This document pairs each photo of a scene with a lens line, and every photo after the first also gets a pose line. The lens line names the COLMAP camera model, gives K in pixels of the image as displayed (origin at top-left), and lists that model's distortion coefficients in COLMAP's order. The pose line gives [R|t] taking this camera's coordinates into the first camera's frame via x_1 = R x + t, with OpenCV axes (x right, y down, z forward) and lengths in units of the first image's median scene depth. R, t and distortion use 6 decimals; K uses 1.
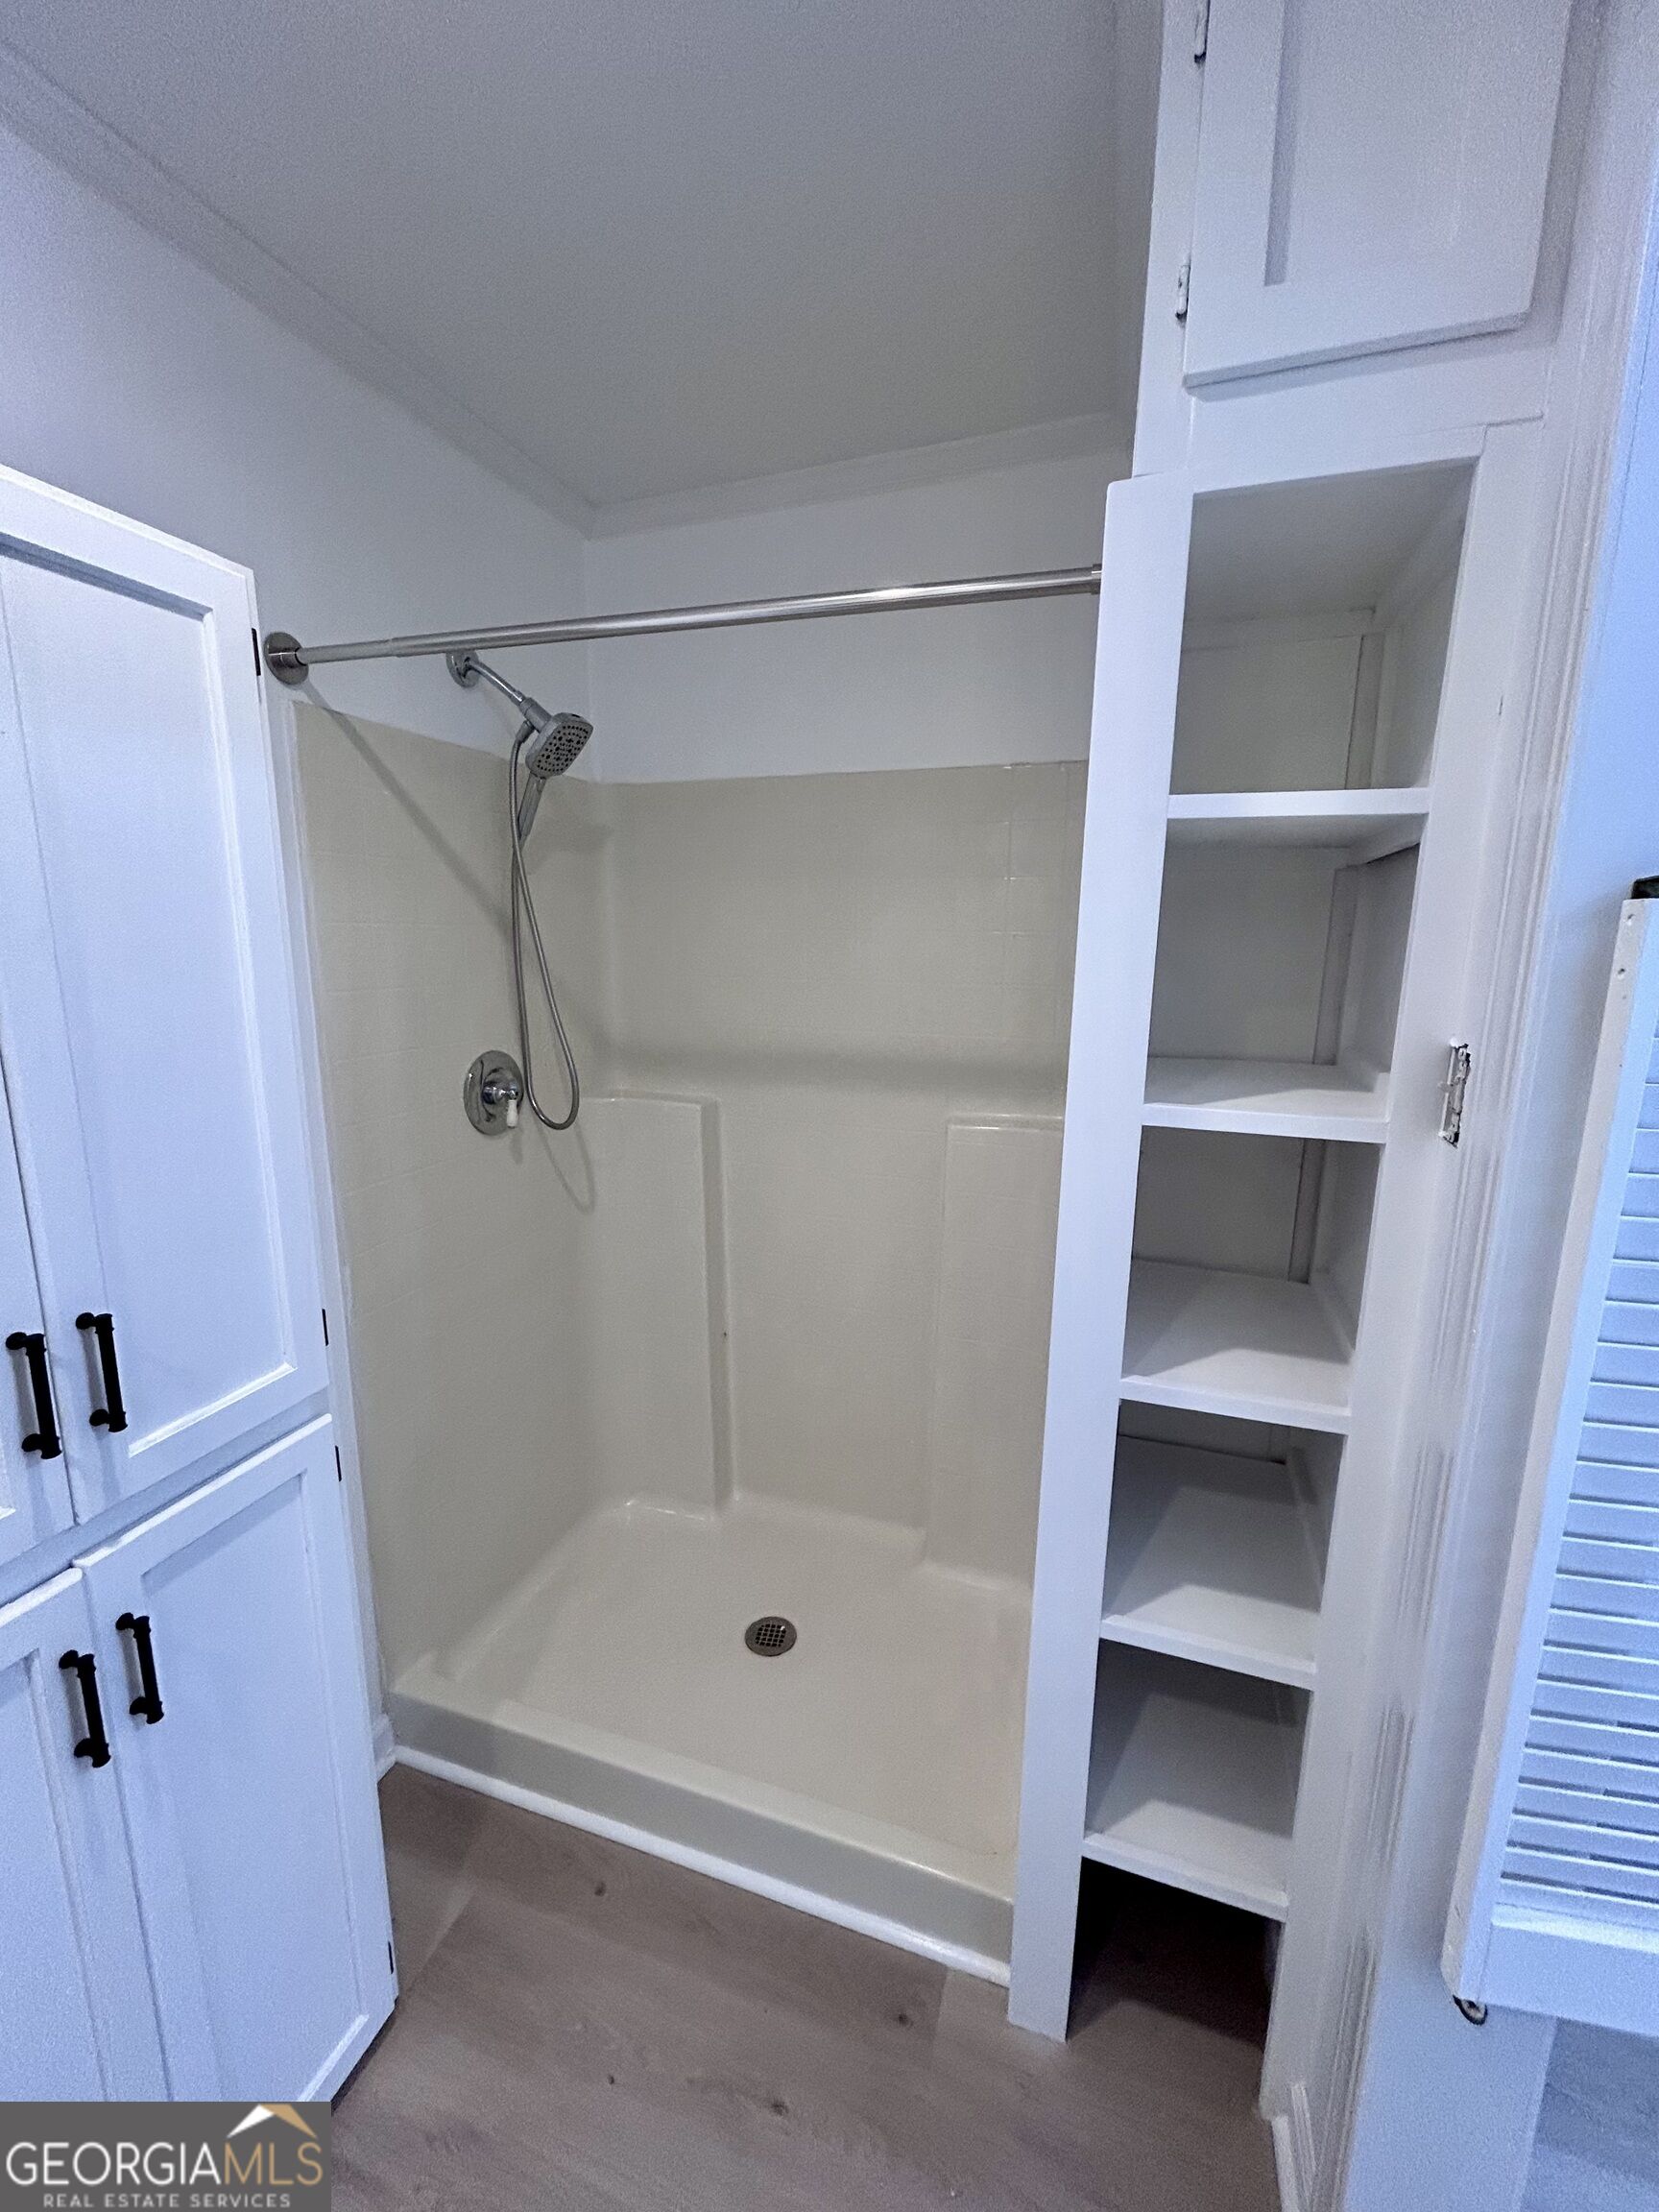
lens RADIAL K [[900.8, 0, 831.6], [0, 900.8, 1098.6], [0, 0, 1]] dist [-0.004834, 0.001997]
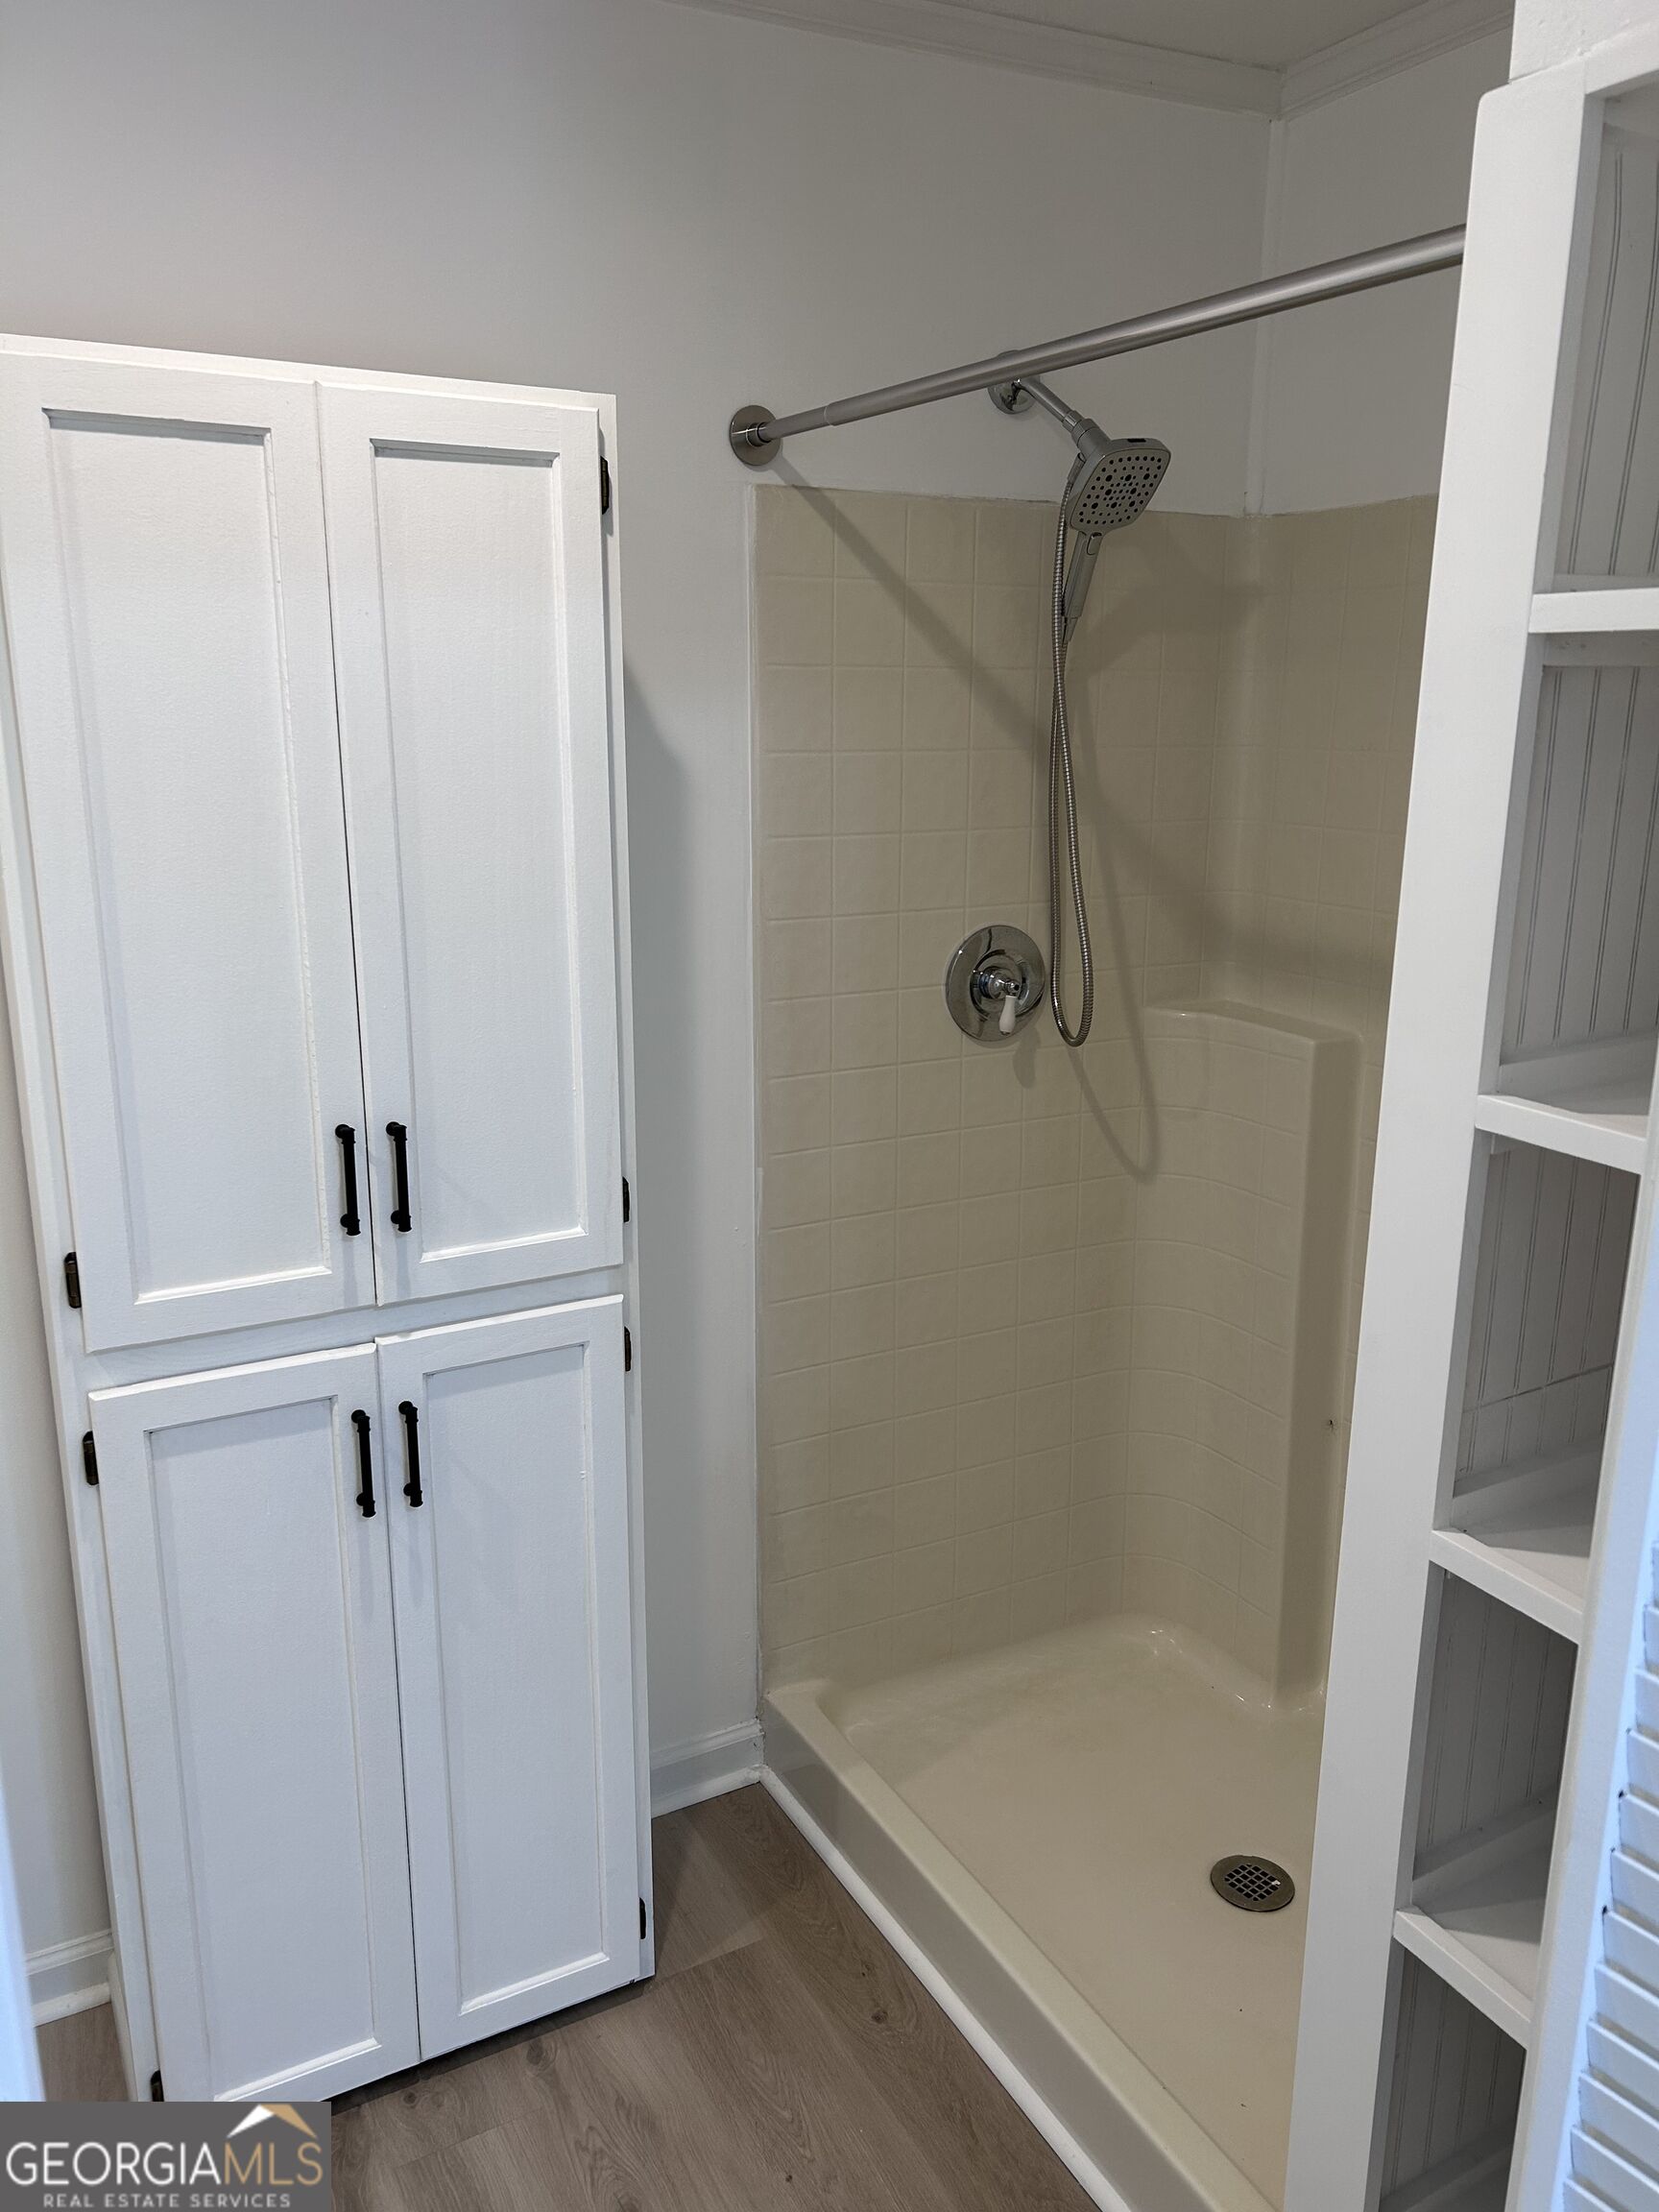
lens RADIAL K [[1665.7, 0, 813.2], [0, 1665.7, 1111.5], [0, 0, 1]] dist [0.048368, -0.047332]
pose [[0.729343, 0.158672, -0.665494, 0.568478], [-0.121206, 0.987314, 0.102568, -0.031918], [0.673326, 0.005854, 0.739322, -0.119194]]
